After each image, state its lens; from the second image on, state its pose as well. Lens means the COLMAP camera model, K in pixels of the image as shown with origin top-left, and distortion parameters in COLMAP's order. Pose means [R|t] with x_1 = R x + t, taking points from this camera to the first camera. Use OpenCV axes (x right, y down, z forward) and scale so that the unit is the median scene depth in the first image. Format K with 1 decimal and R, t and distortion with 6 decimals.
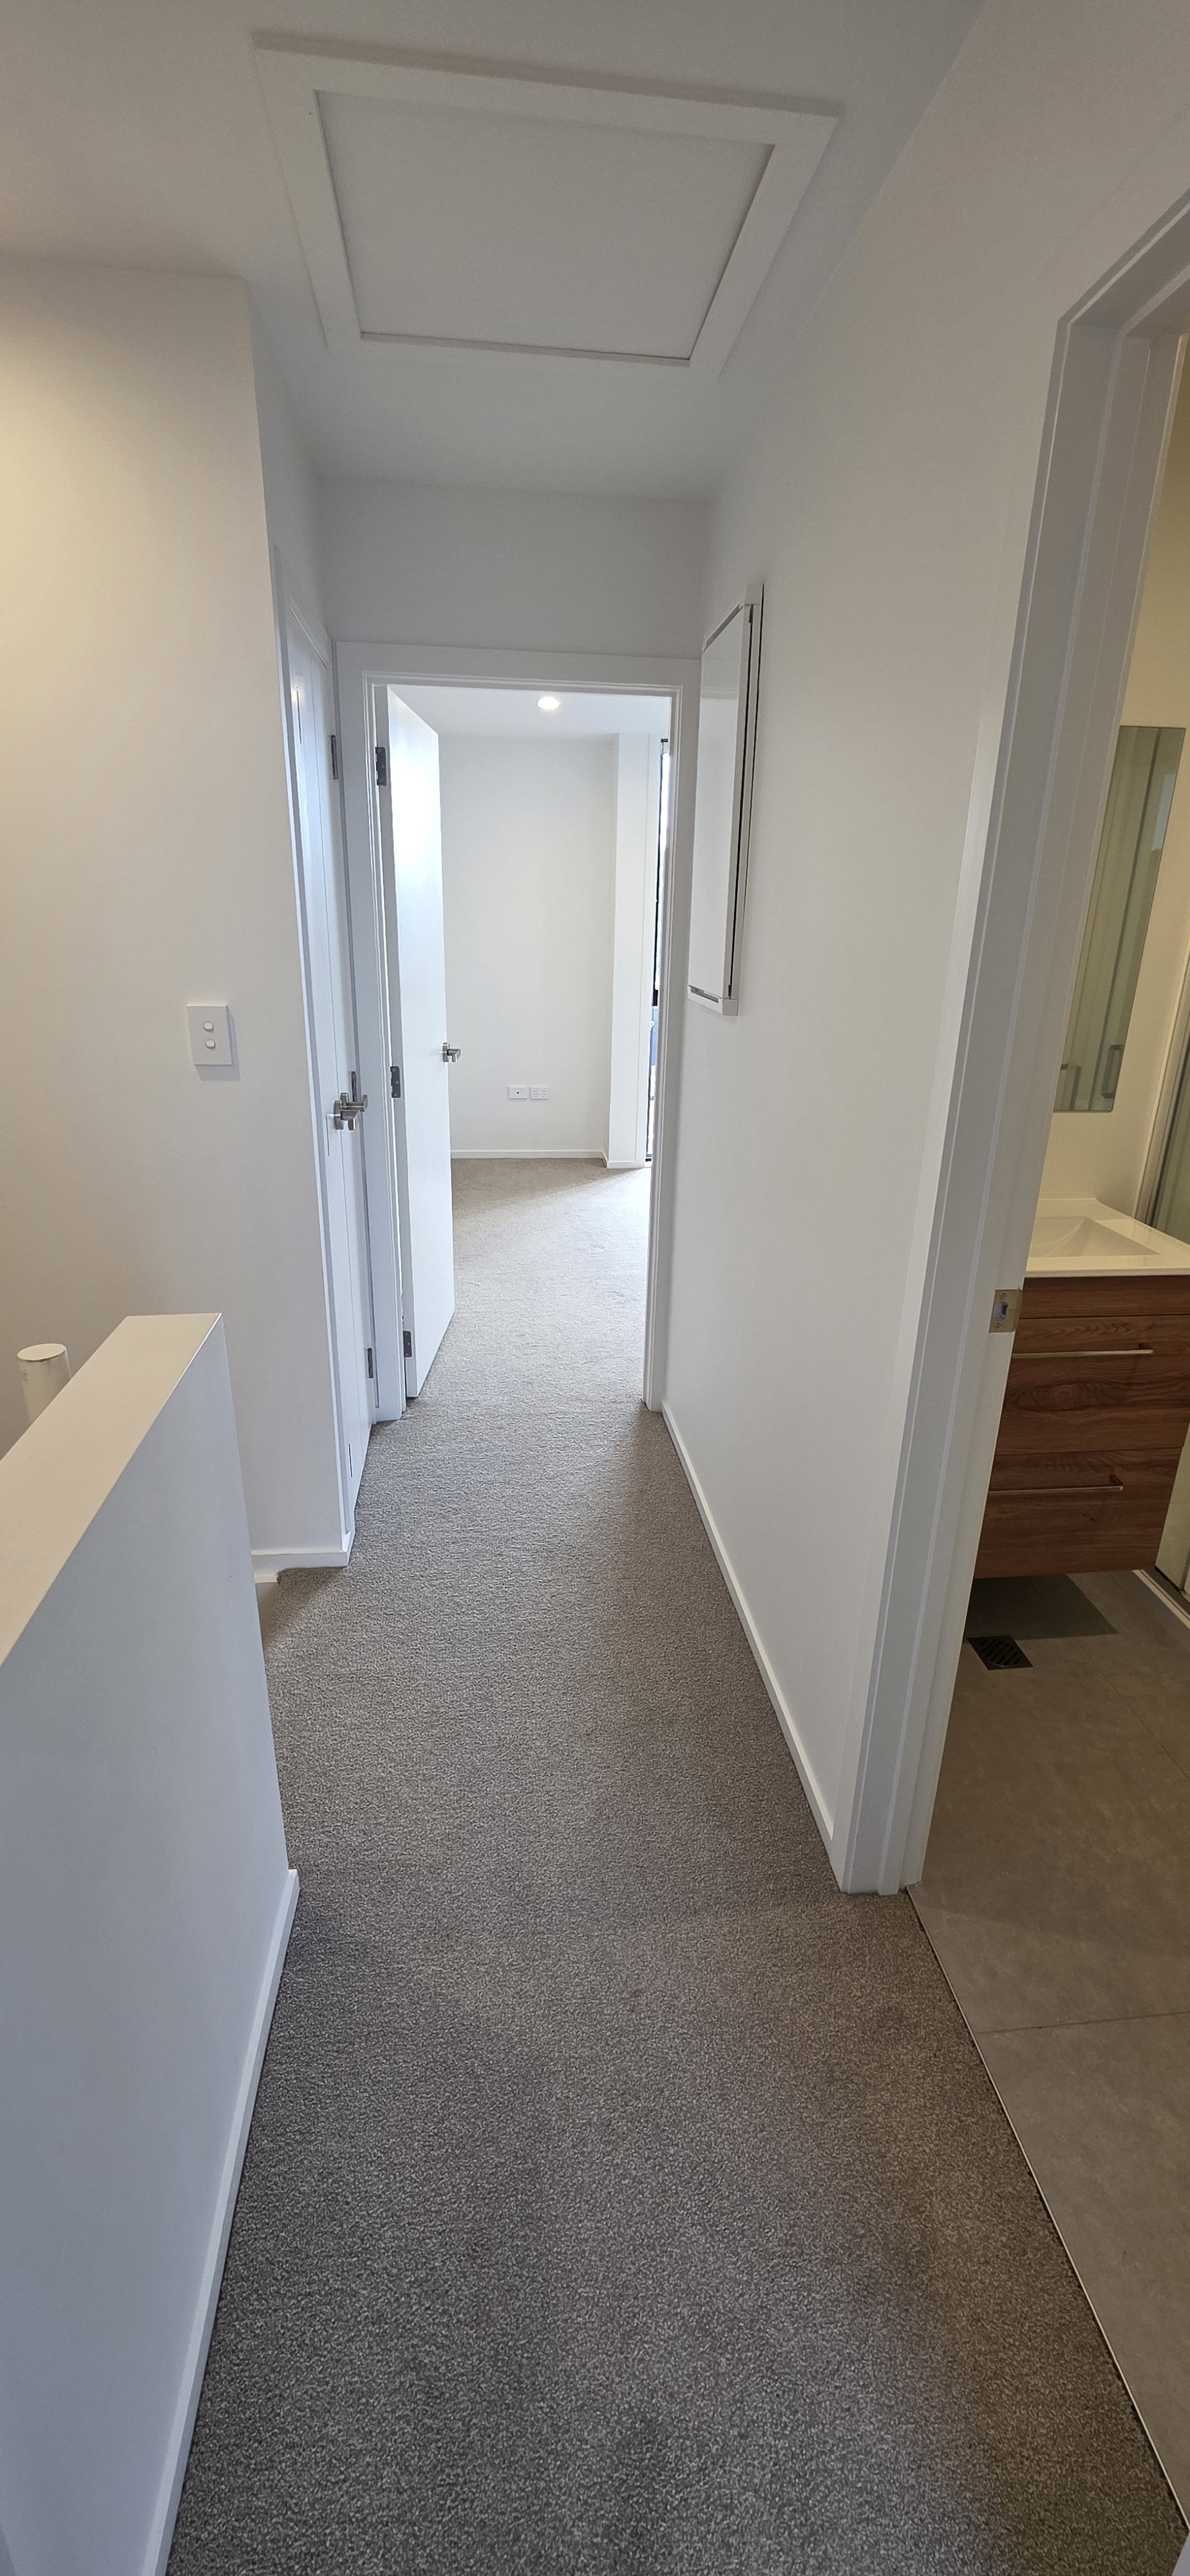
lens RADIAL K [[1030.7, 0, 603.5], [0, 1030.7, 1291.3], [0, 0, 1]] dist [0.000960, 0.003506]
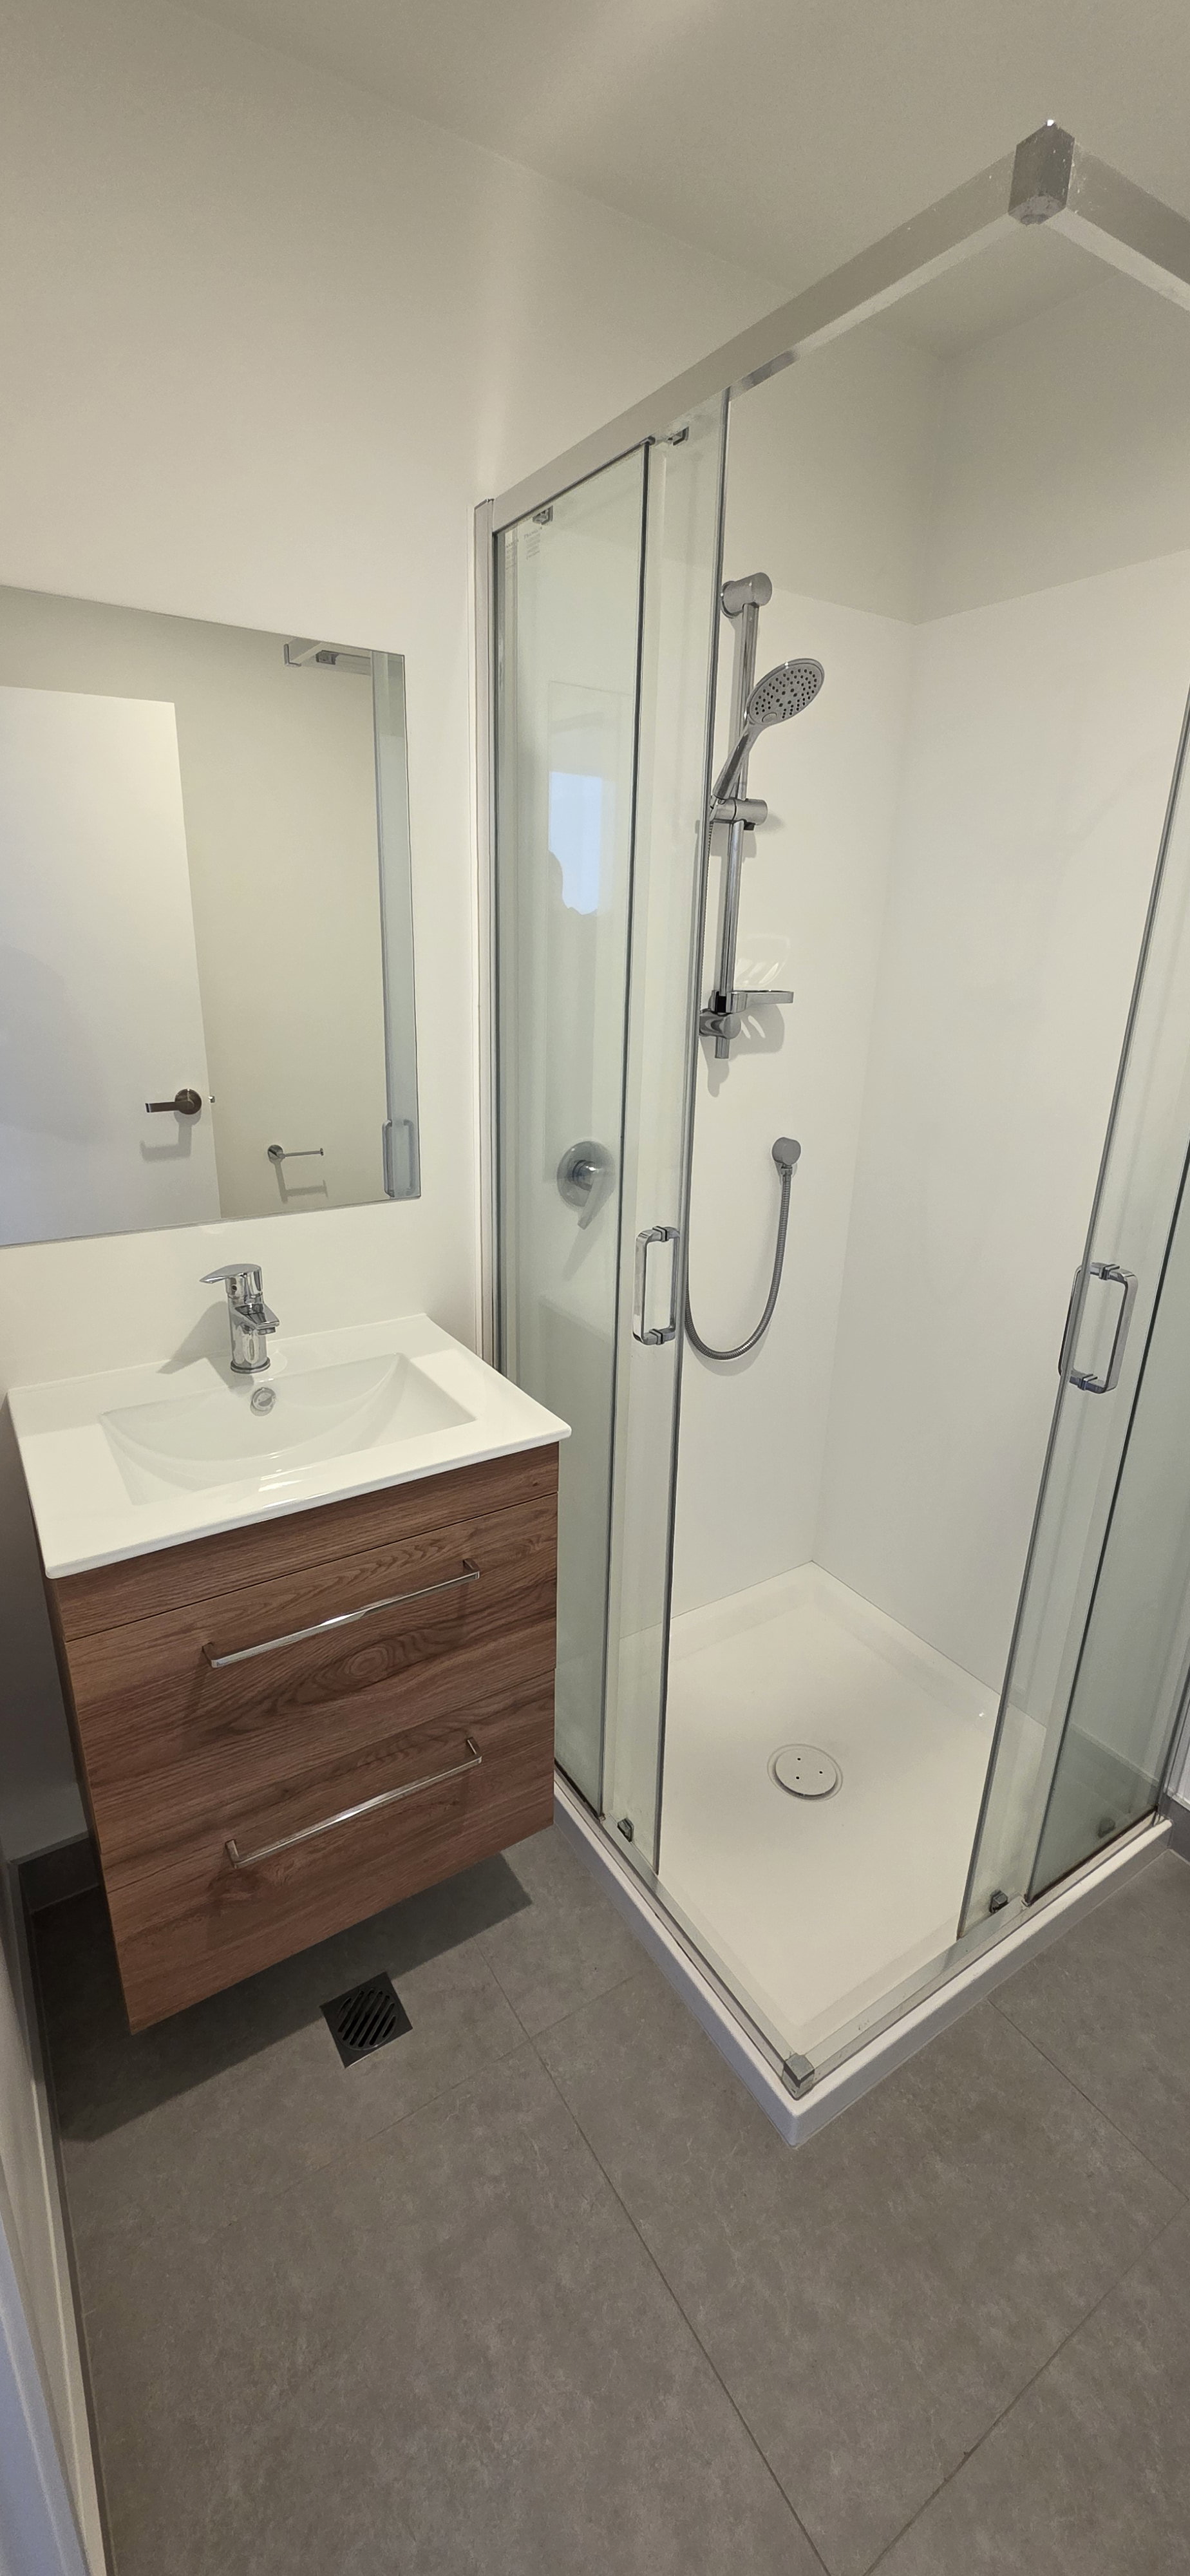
lens RADIAL K [[1030.7, 0, 603.5], [0, 1030.7, 1291.3], [0, 0, 1]] dist [0.000960, 0.003506]
pose [[0.894222, -0.137067, 0.426122, 0.327956], [0.143859, 0.989463, 0.016382, -0.118990], [-0.423877, 0.046652, 0.904517, 0.329473]]
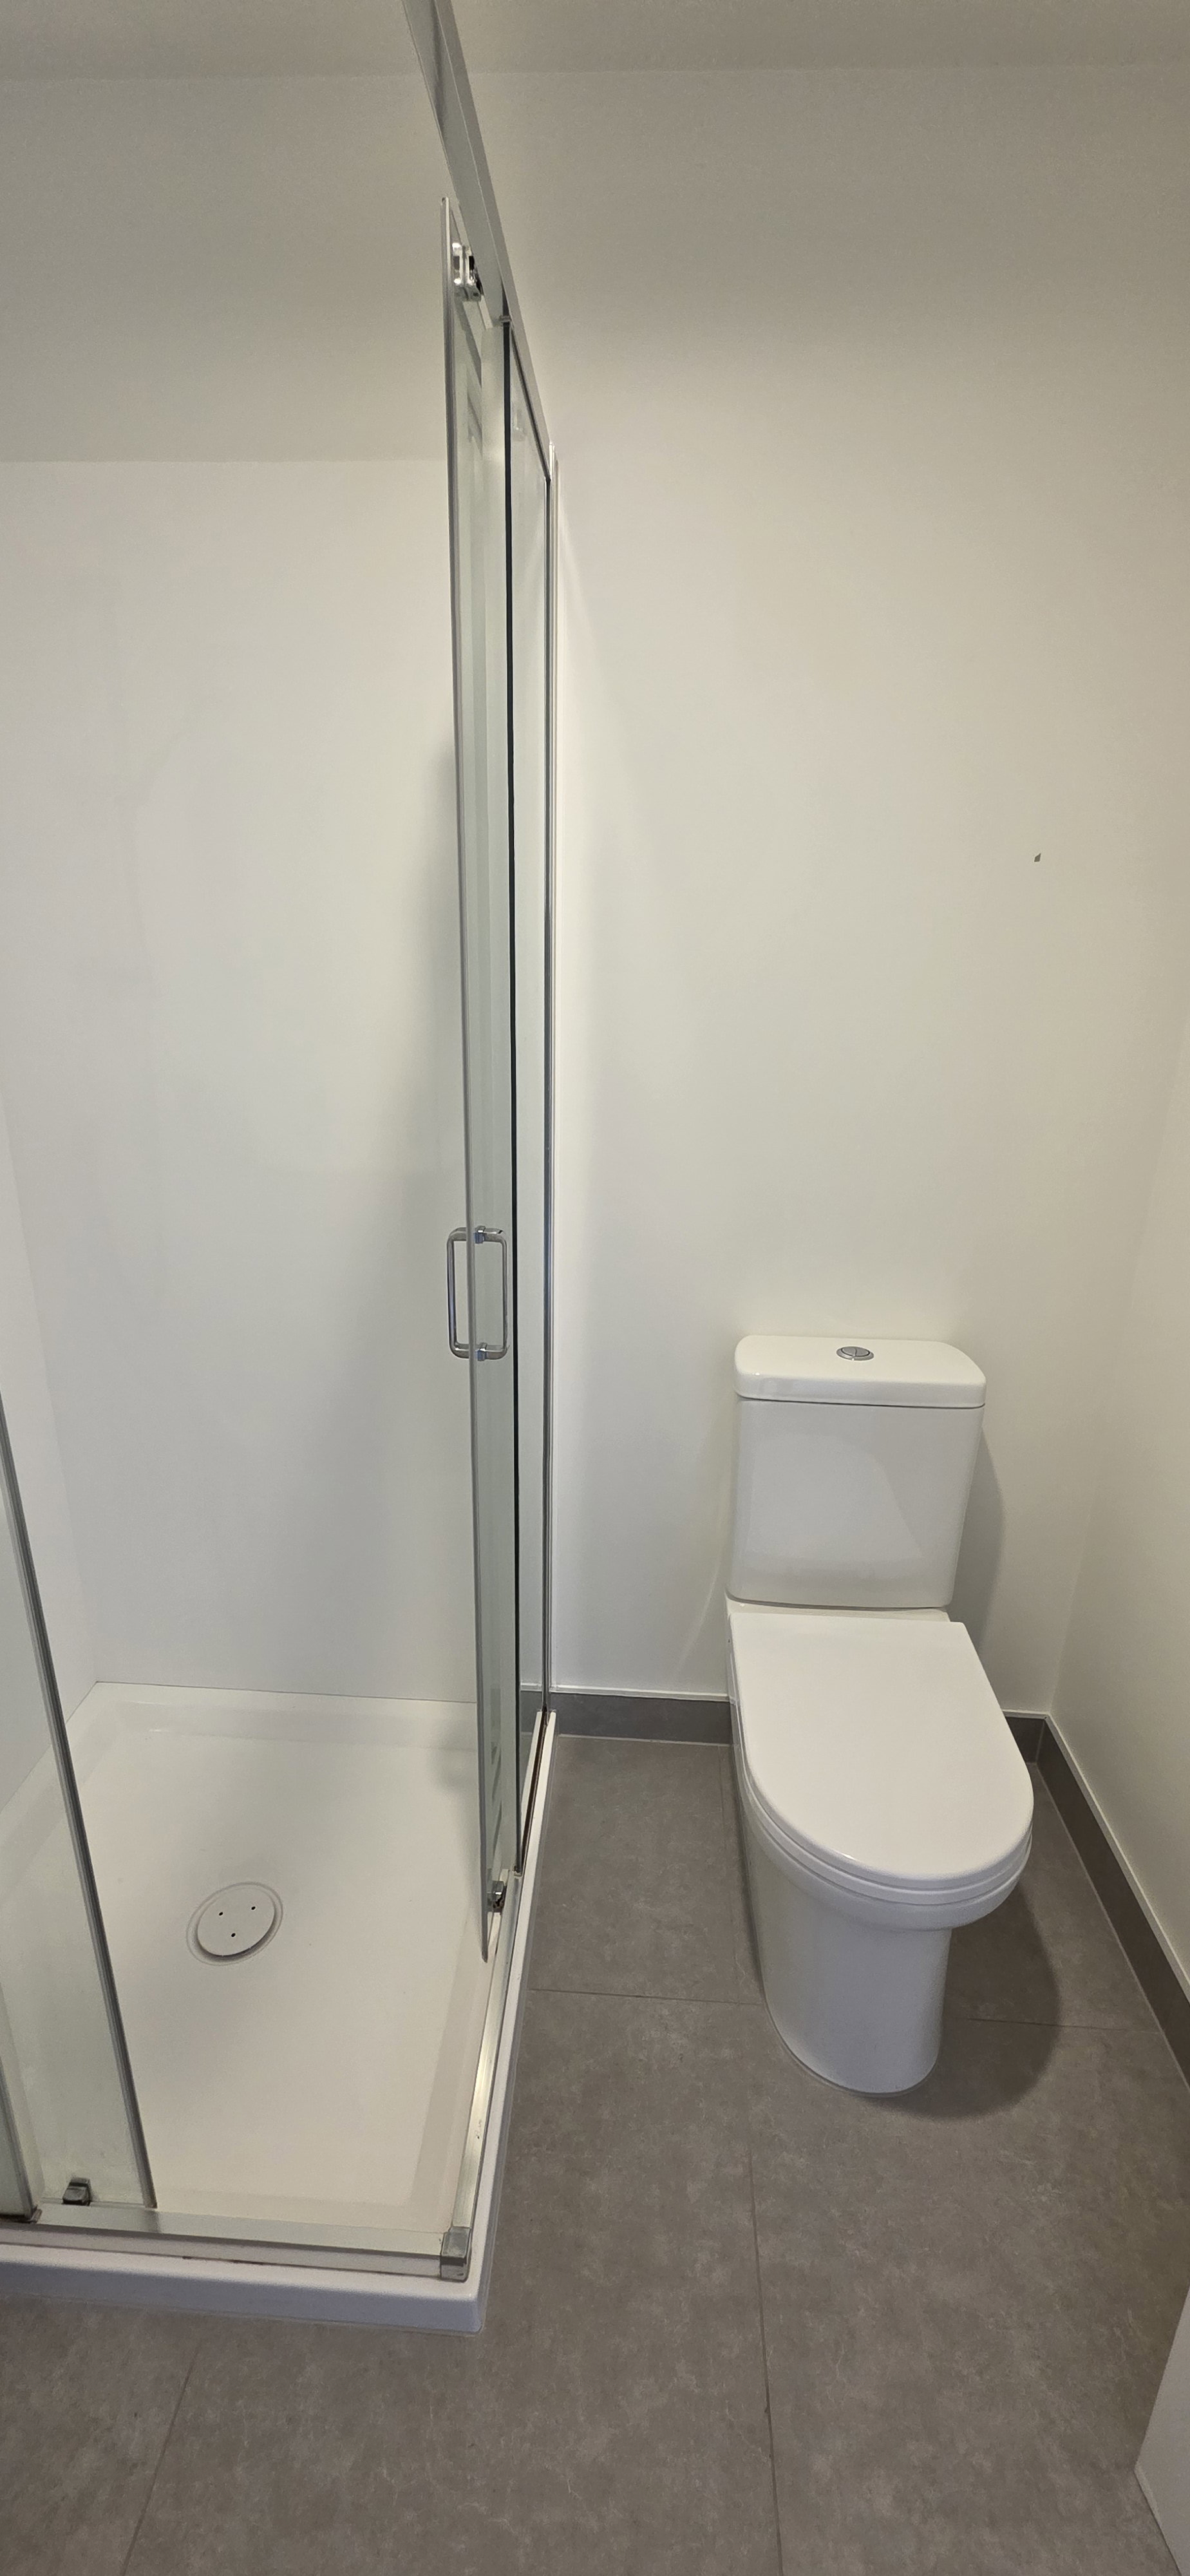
lens RADIAL K [[1030.7, 0, 603.5], [0, 1030.7, 1291.3], [0, 0, 1]] dist [0.000960, 0.003506]
pose [[0.169666, -0.332000, 0.927895, 0.324428], [0.334774, 0.904973, 0.262585, -0.177315], [-0.926898, 0.266084, 0.264688, 0.548112]]
